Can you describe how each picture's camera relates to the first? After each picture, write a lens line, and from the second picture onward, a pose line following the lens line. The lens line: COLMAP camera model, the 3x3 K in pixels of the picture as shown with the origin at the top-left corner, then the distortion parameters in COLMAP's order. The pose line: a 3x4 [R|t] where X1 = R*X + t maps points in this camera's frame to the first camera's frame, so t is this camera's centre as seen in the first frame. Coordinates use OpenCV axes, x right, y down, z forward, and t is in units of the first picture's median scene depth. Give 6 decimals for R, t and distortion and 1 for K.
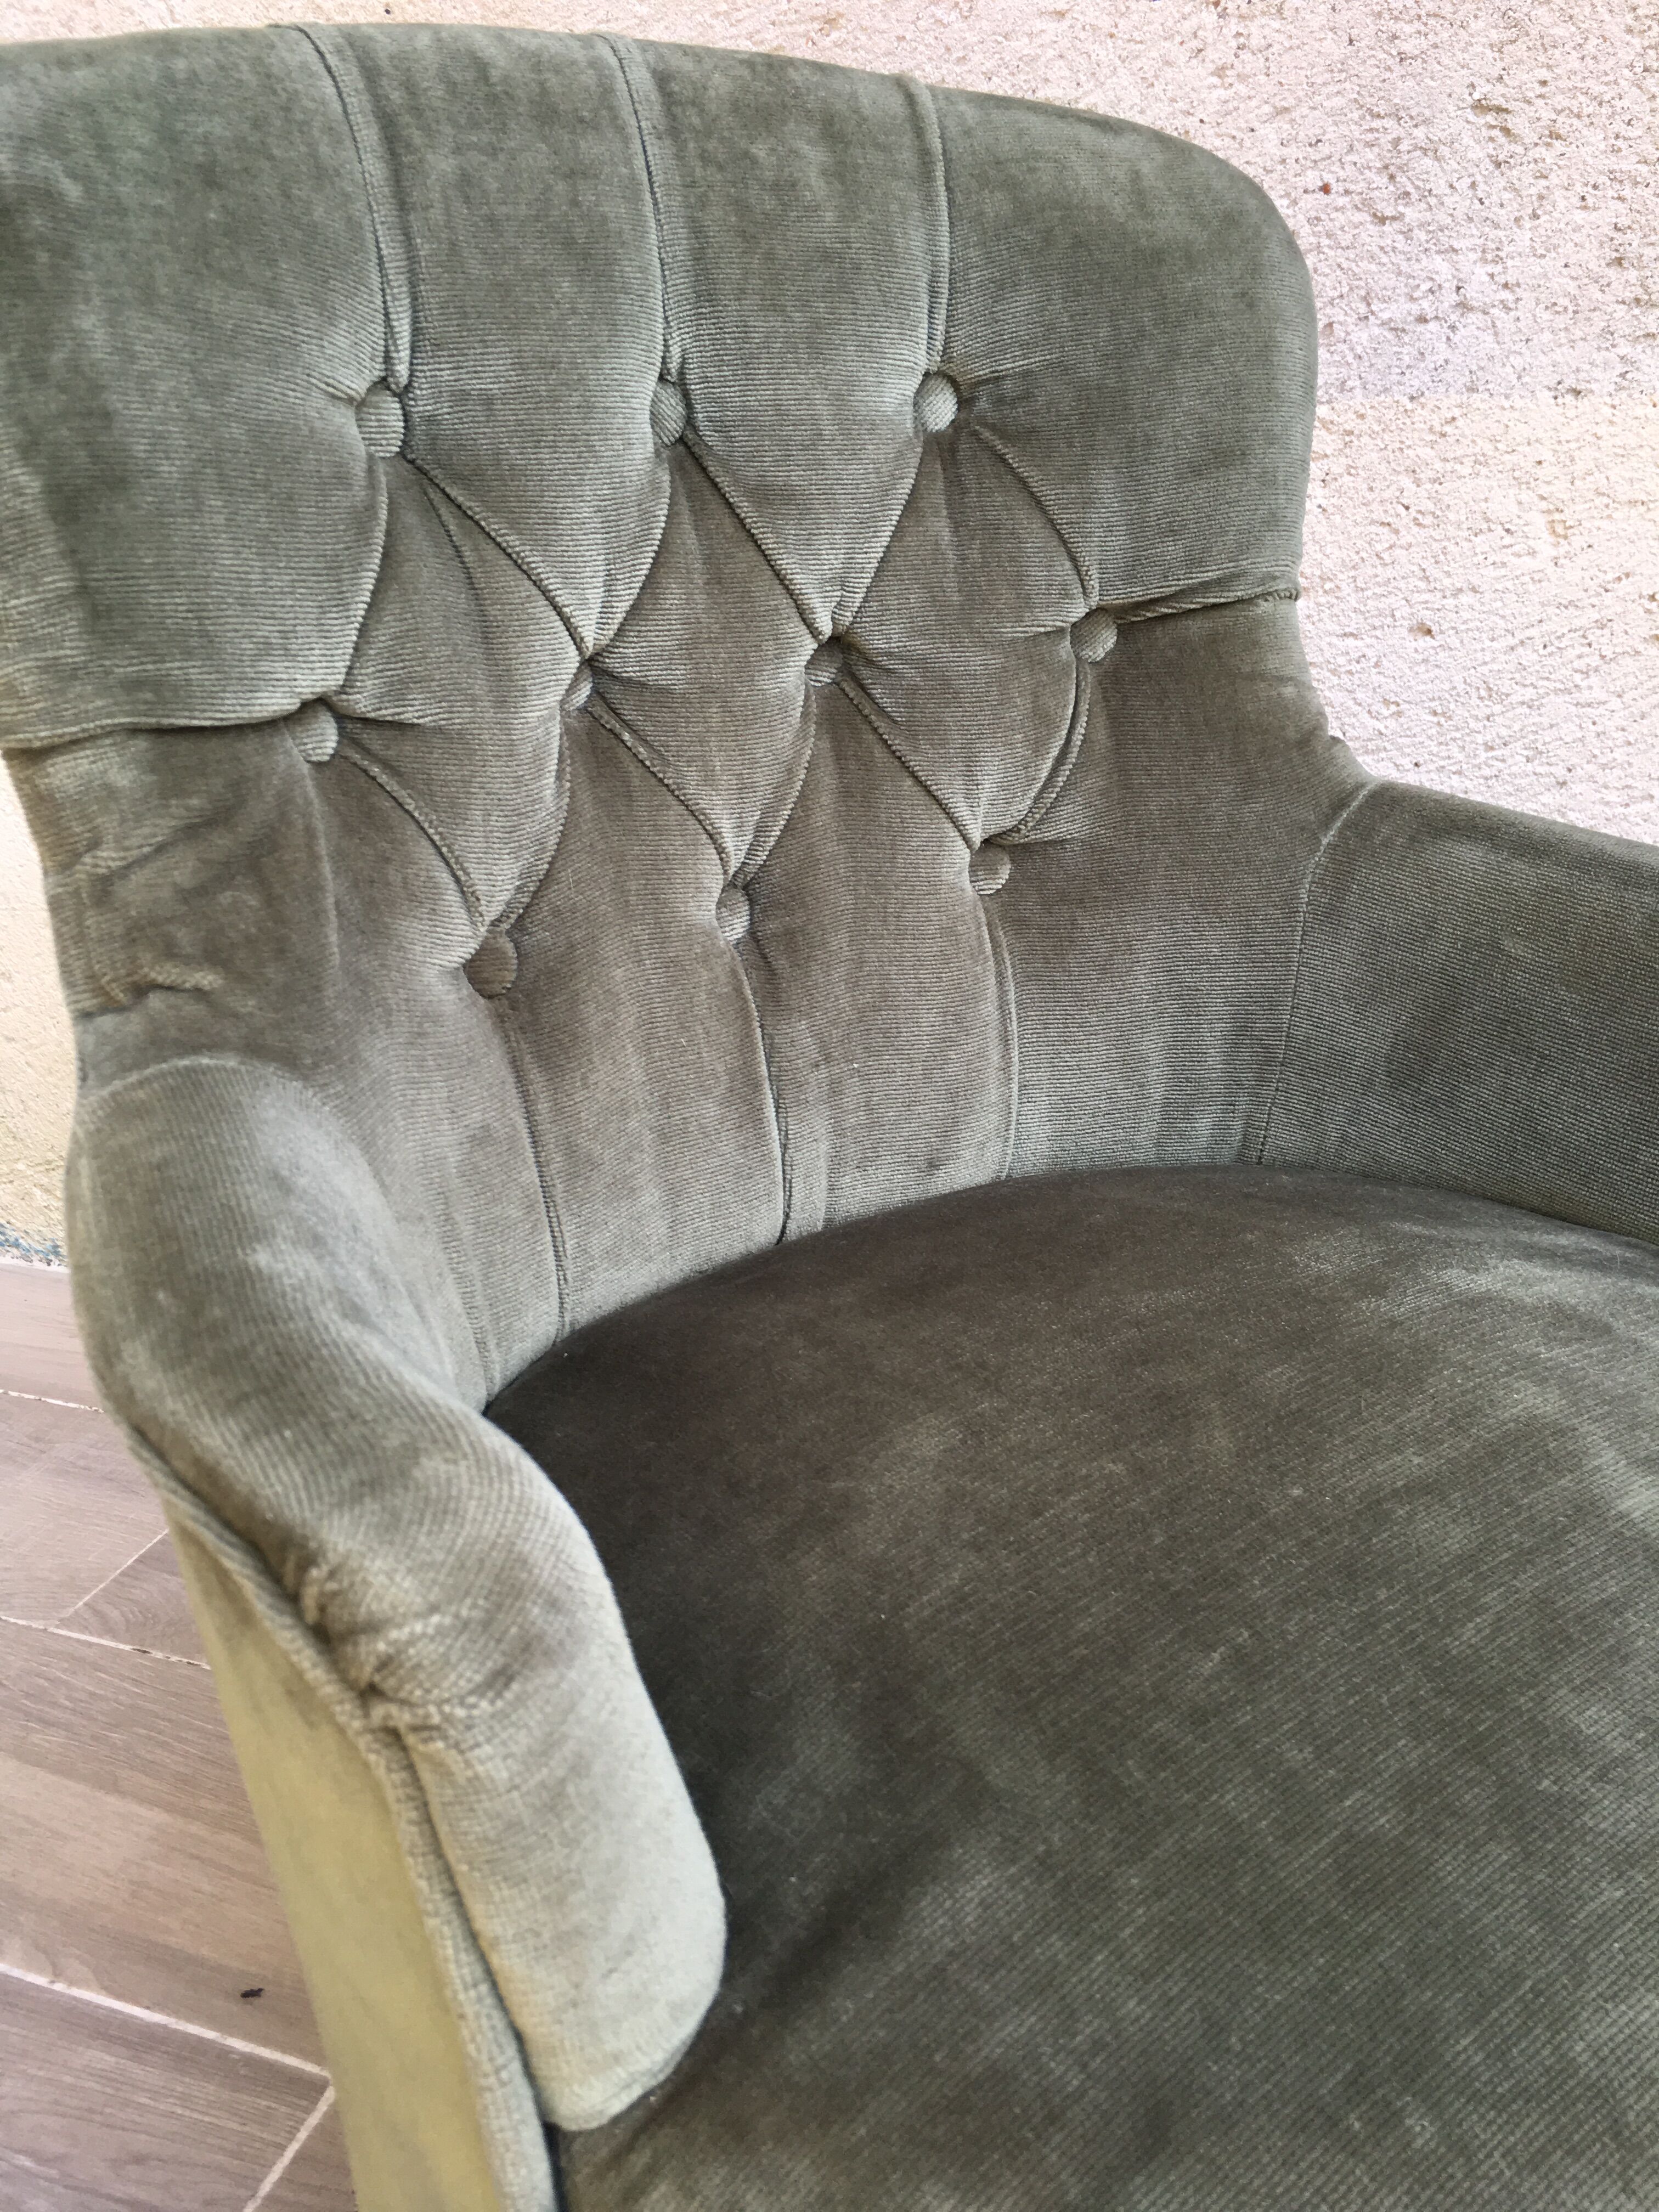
lens RADIAL K [[1954.0, 0, 809.7], [0, 1954.0, 1102.6], [0, 0, 1]] dist [0.065673, -0.116566]
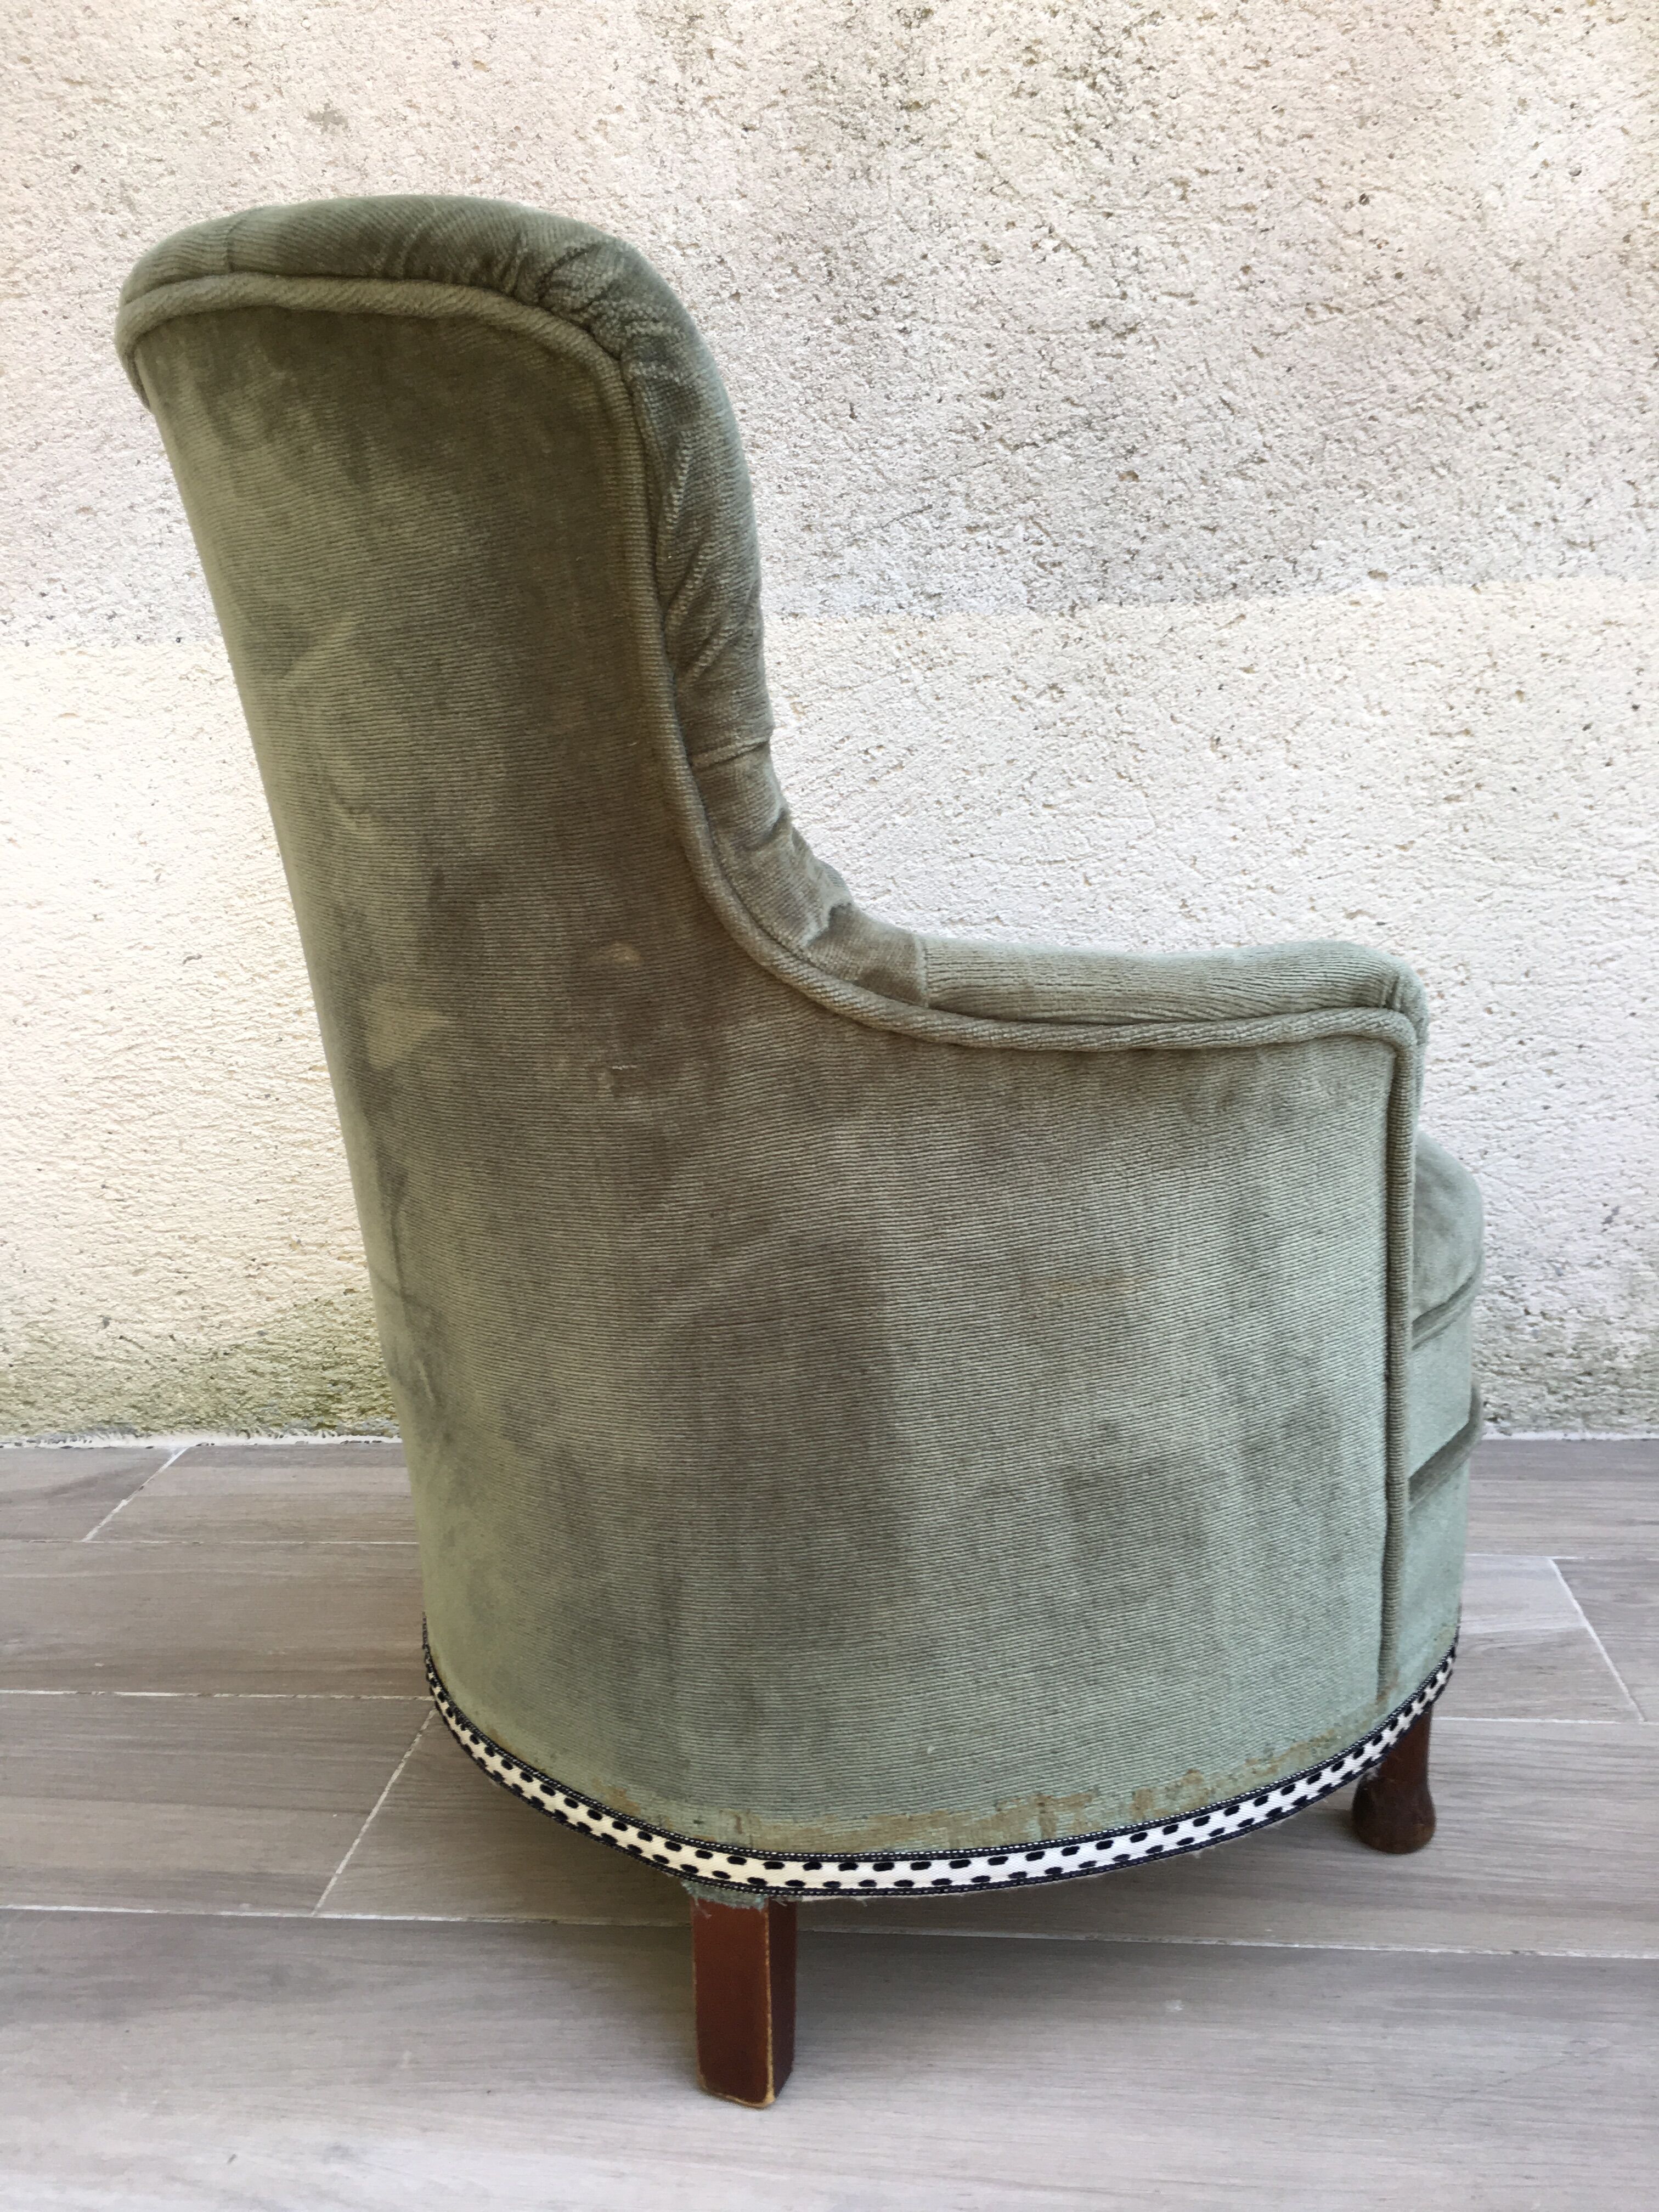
lens RADIAL K [[1954.0, 0, 849.2], [0, 1954.0, 1095.4], [0, 0, 1]] dist [0.065673, -0.116566]
pose [[0.968515, -0.072715, 0.238101, 0.059748], [0.109519, 0.983325, -0.145182, 0.207364], [-0.223574, 0.166687, 0.960328, -0.345856]]
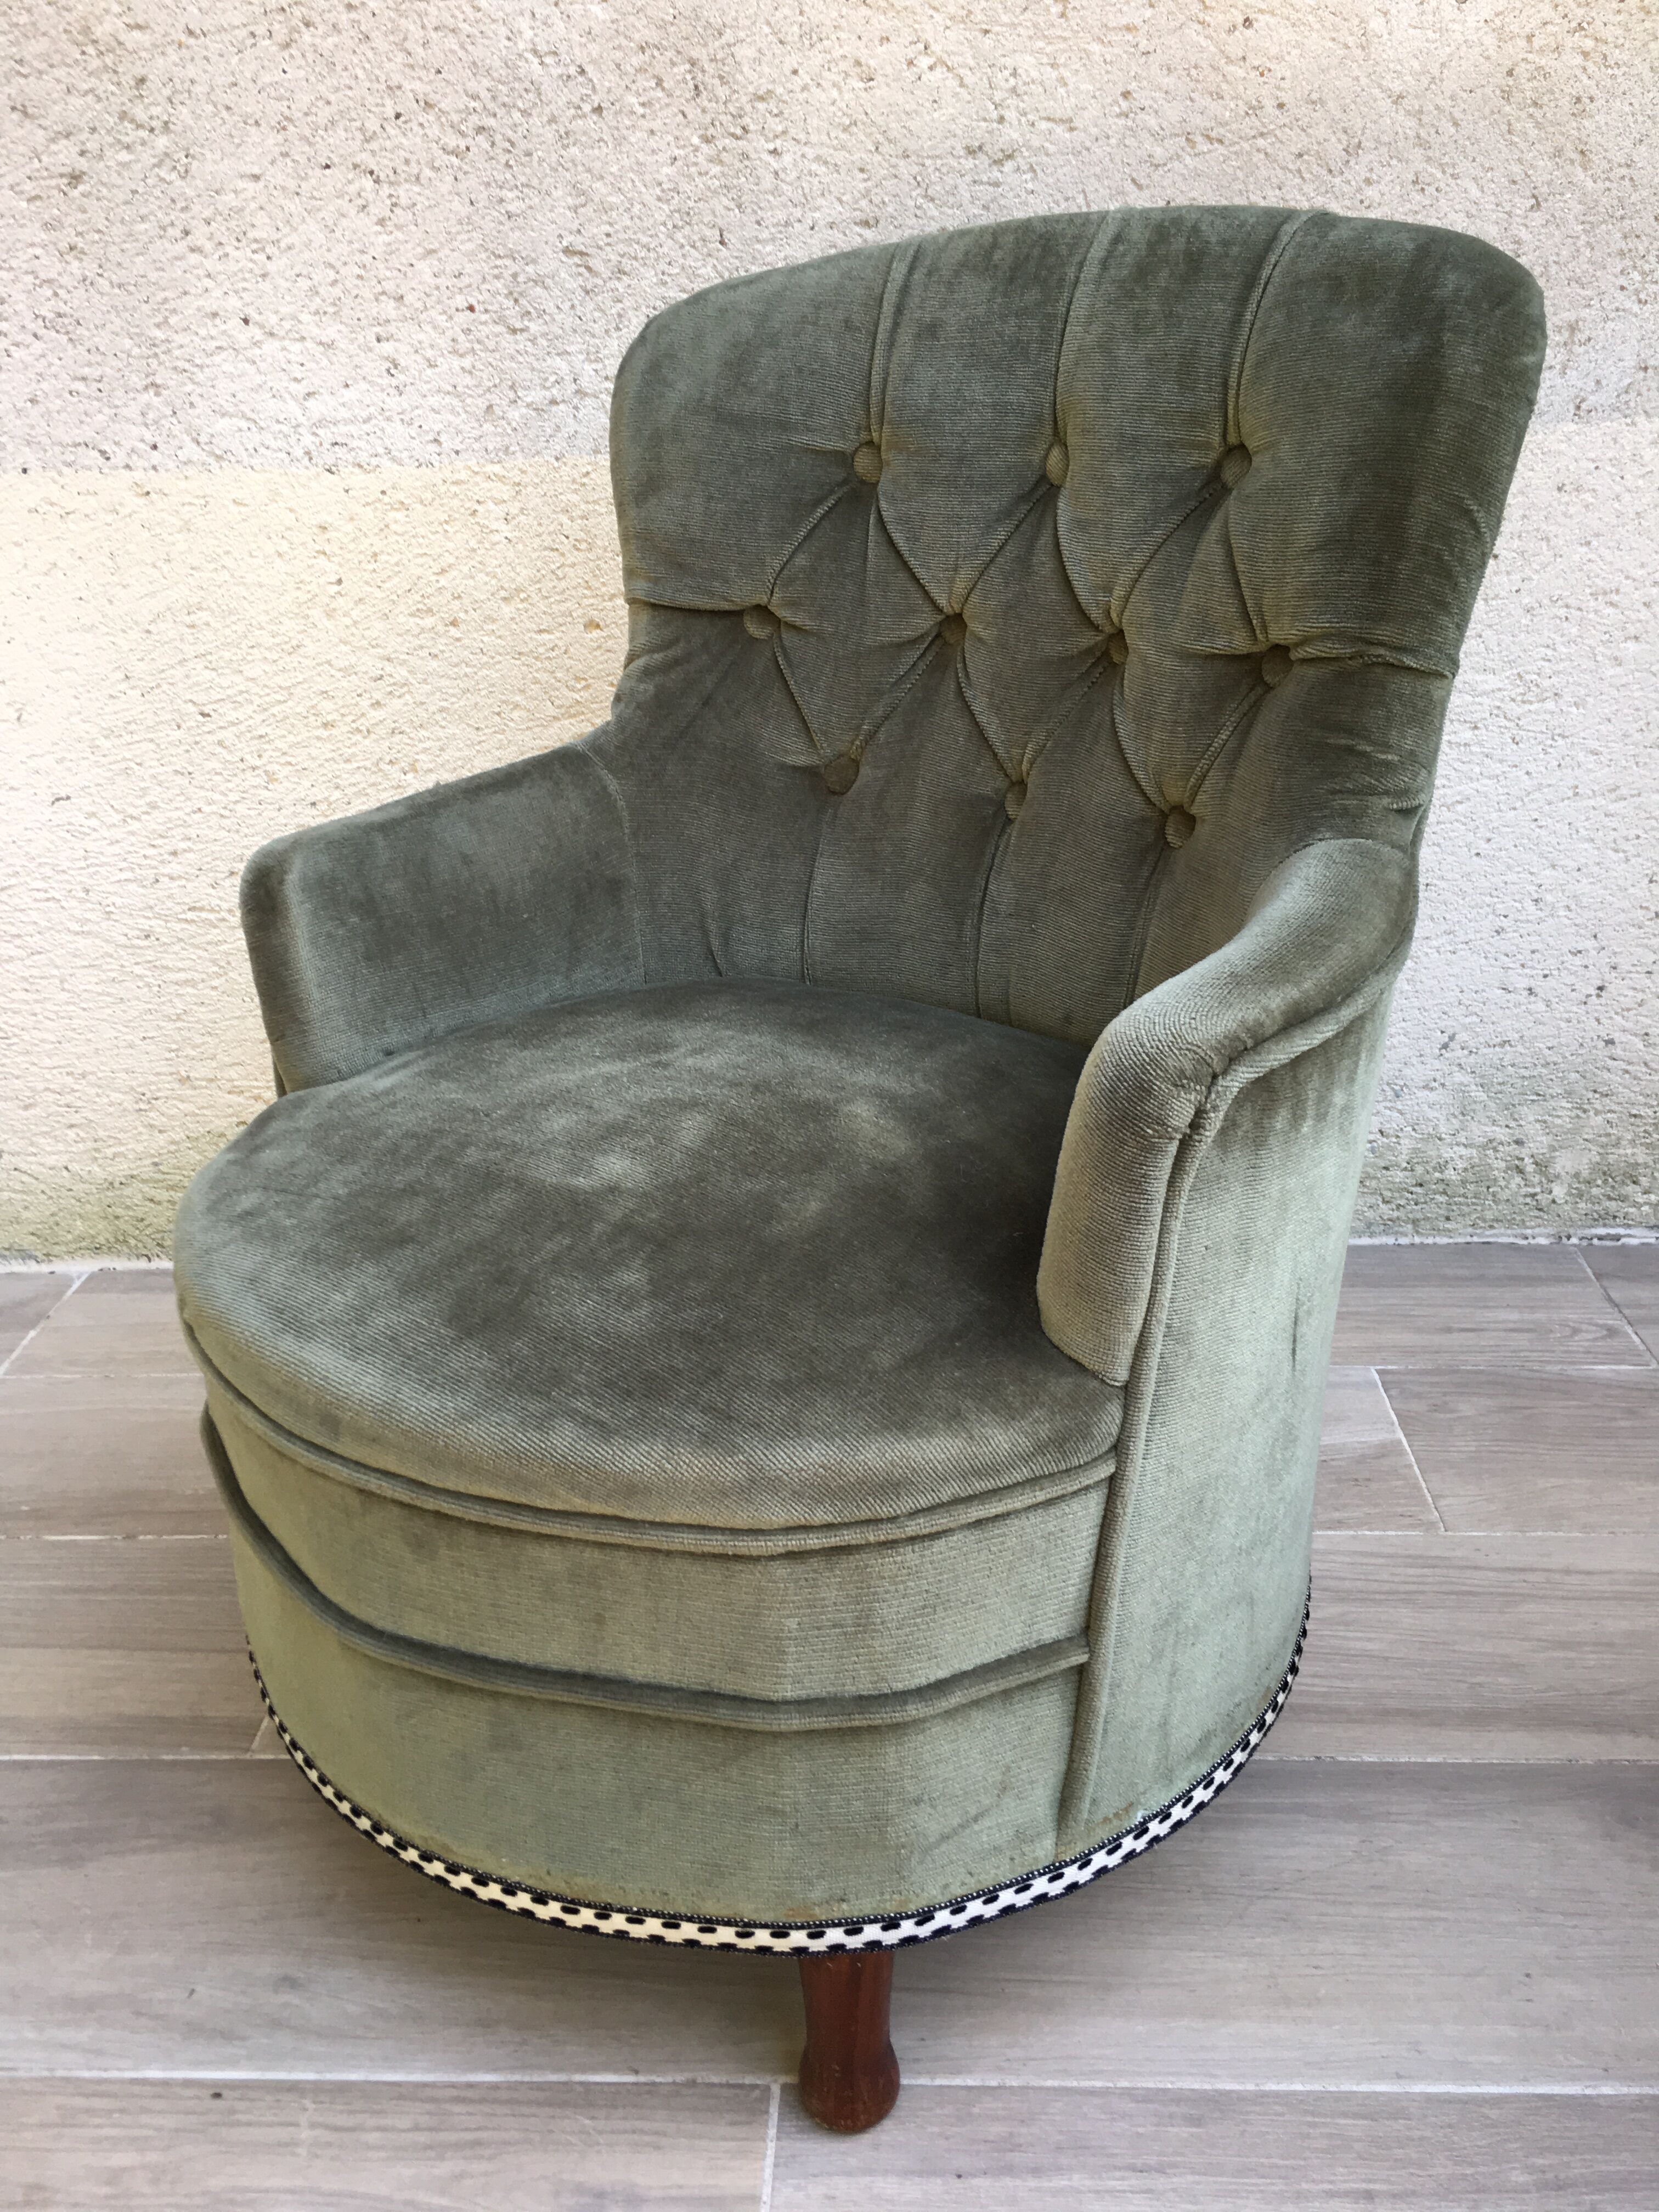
lens RADIAL K [[1954.0, 0, 856.5], [0, 1954.0, 1116.8], [0, 0, 1]] dist [0.065673, -0.116566]
pose [[0.951414, -0.125031, 0.281387, 0.061758], [0.122545, 0.992109, 0.026488, 0.097156], [-0.282479, 0.009281, 0.959229, -0.405926]]
